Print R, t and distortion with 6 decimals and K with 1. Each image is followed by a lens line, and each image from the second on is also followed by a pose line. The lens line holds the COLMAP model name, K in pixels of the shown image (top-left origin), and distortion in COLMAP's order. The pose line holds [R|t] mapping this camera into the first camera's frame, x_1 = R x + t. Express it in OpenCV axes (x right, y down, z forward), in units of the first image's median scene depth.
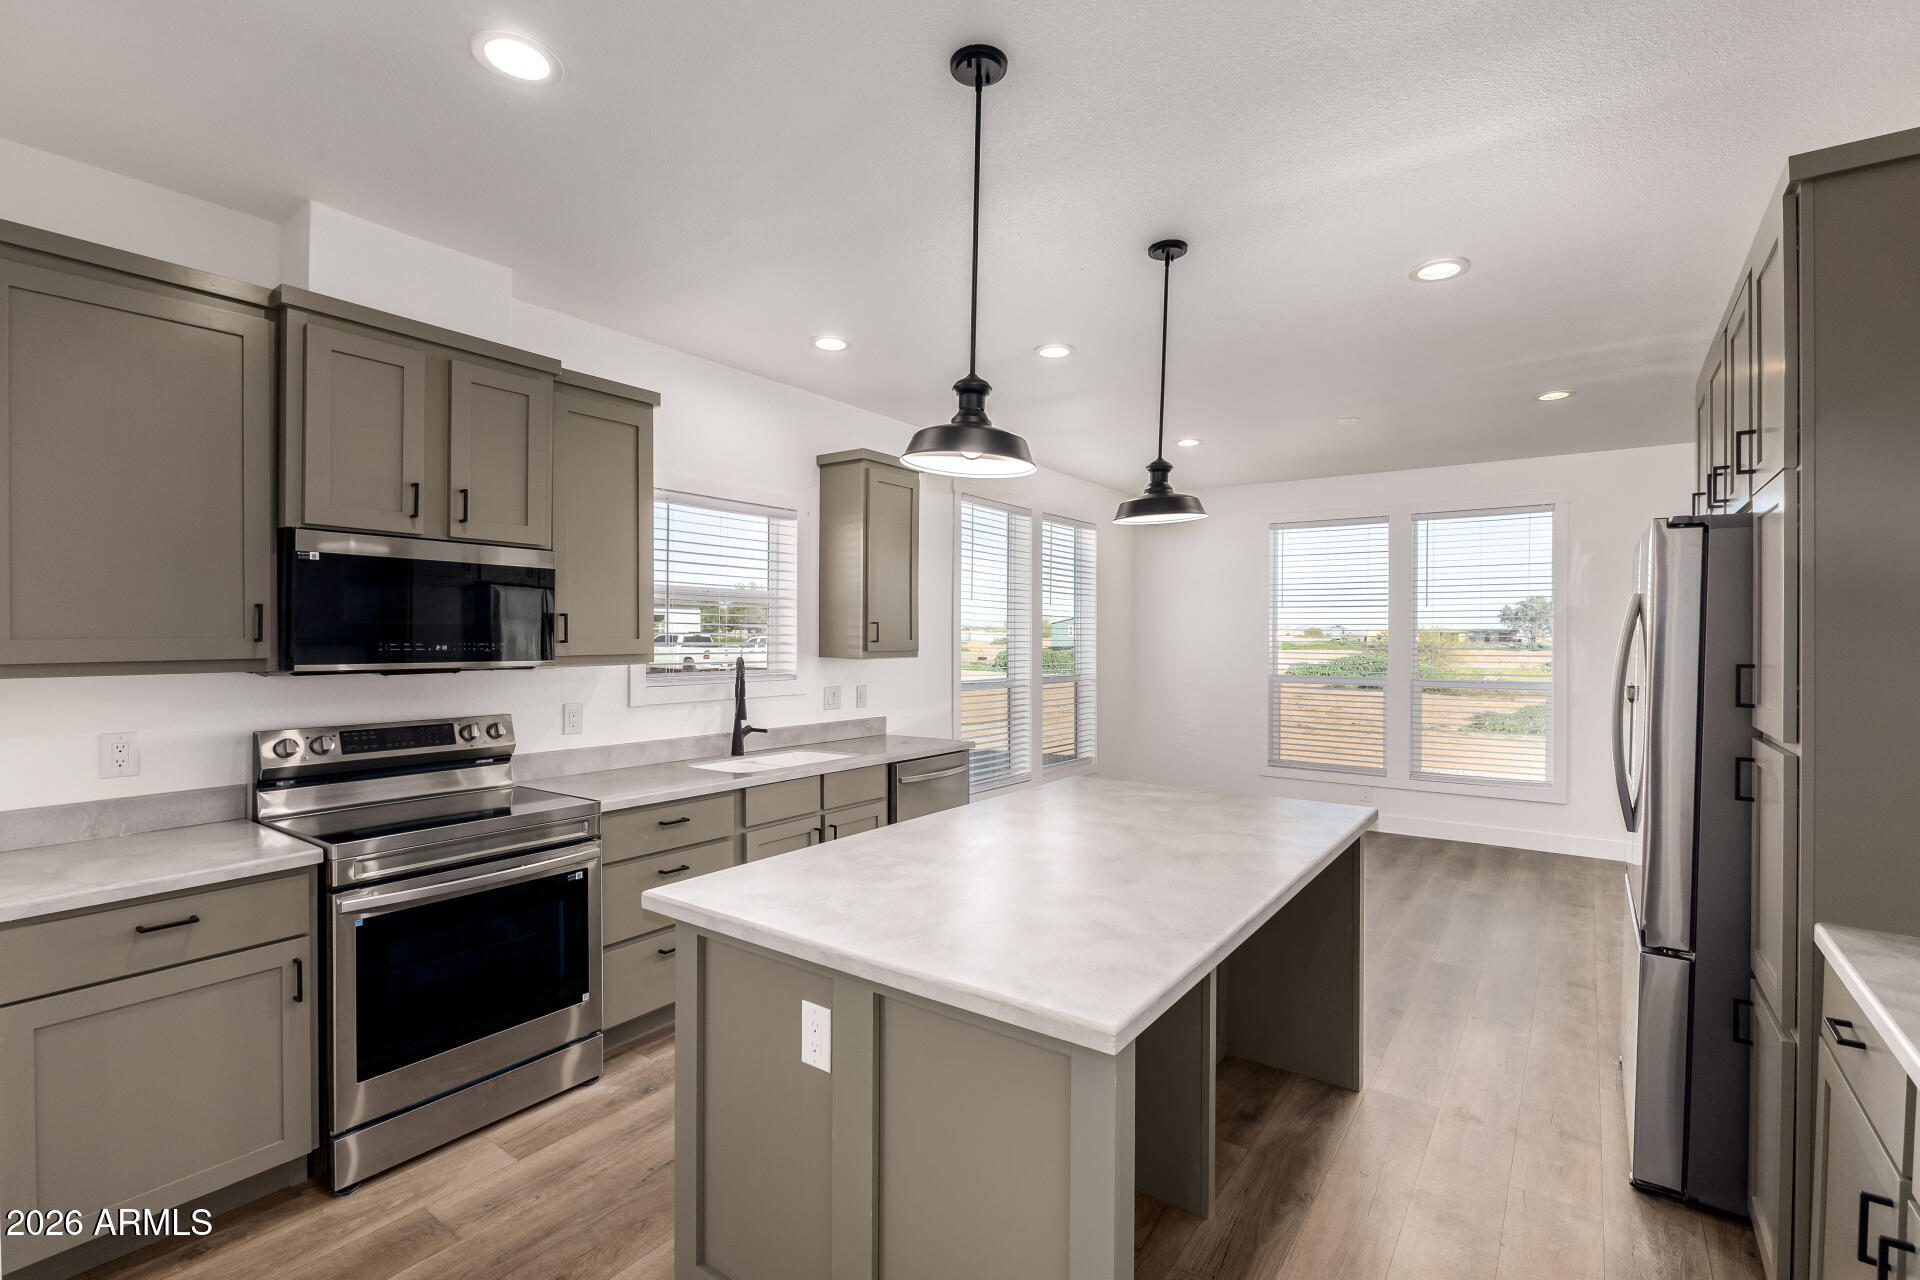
lens RADIAL K [[854.3, 0, 968.7], [0, 854.3, 641.4], [0, 0, 1]] dist [-0.001021, -0.001751]
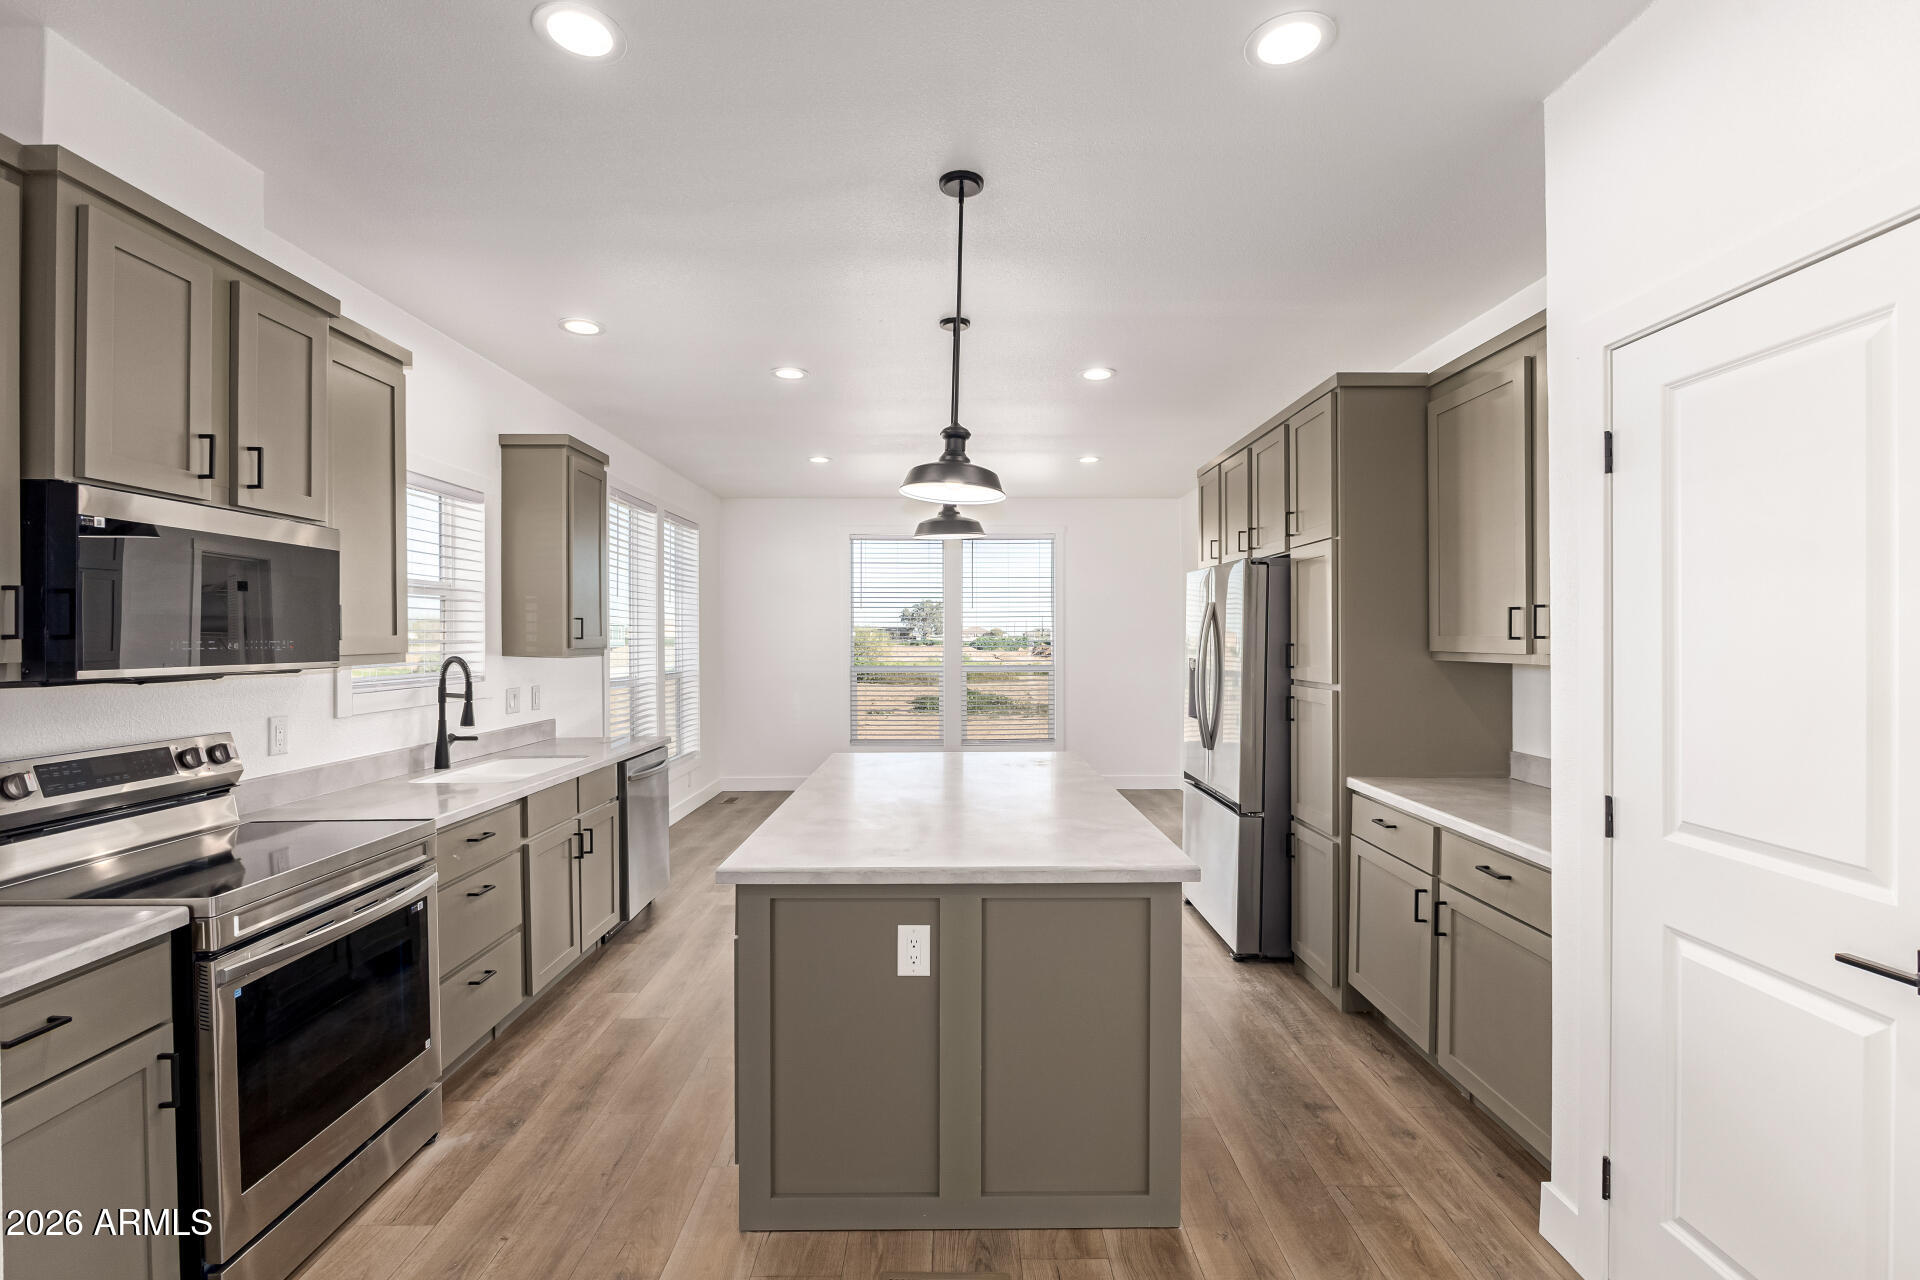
lens RADIAL K [[854.3, 0, 952.1], [0, 854.3, 642.8], [0, 0, 1]] dist [-0.001021, -0.001751]
pose [[0.812151, -0.011550, 0.583333, -0.485607], [0.009611, 0.999933, 0.006418, 0.004944], [-0.583368, 0.000394, 0.812208, -0.022403]]
